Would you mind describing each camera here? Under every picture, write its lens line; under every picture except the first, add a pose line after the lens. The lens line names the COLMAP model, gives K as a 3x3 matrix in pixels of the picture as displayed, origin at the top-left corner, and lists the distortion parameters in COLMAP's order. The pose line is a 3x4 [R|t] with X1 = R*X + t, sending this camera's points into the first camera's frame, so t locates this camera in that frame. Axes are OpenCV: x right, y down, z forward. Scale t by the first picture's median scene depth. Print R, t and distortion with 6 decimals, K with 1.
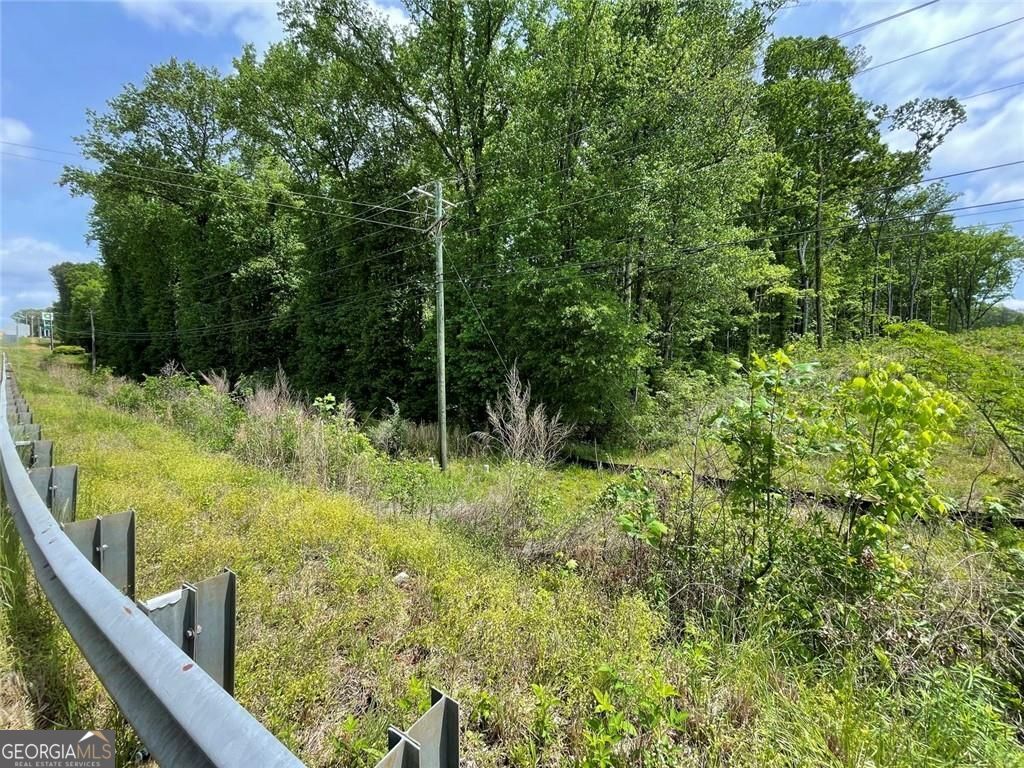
lens RADIAL K [[411.3, 0, 512.1], [0, 411.3, 383.0], [0, 0, 1]] dist [0.000475, 0.000041]
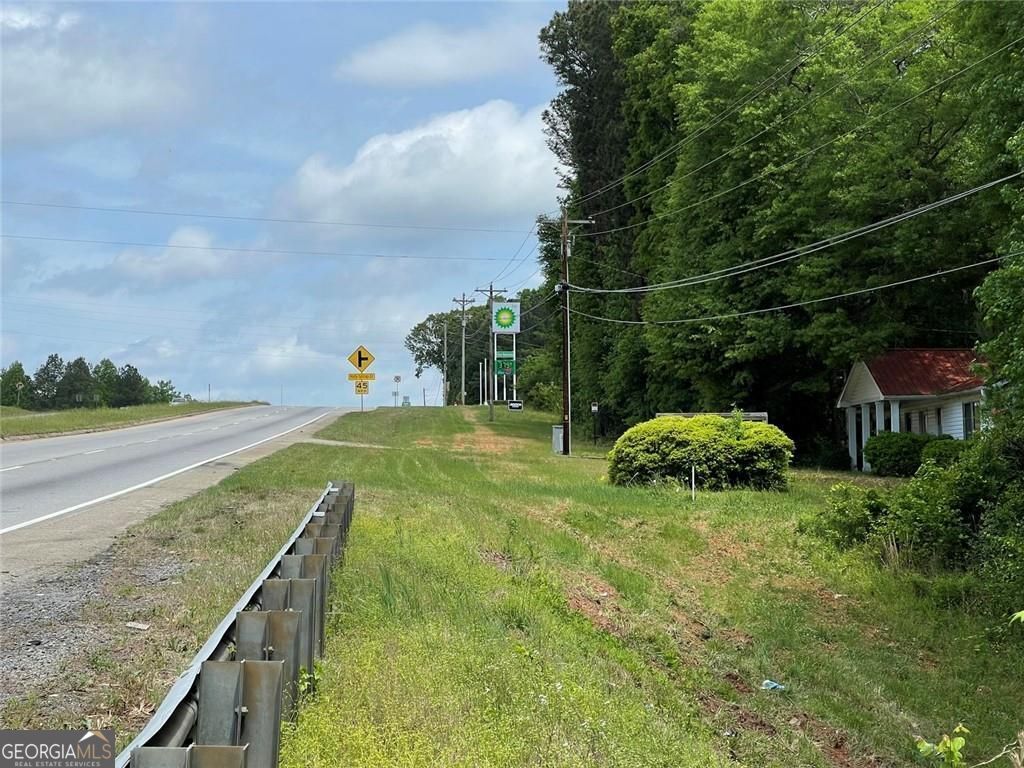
lens RADIAL K [[1937.0, 0, 512.0], [0, 1937.0, 383.7], [0, 0, 1]] dist [-0.004102, 0.000000]
pose [[0.676920, -0.059334, -0.733661, -0.480879], [-0.012218, 0.995703, -0.091799, -0.031412], [0.735955, 0.071105, 0.673286, 0.393718]]
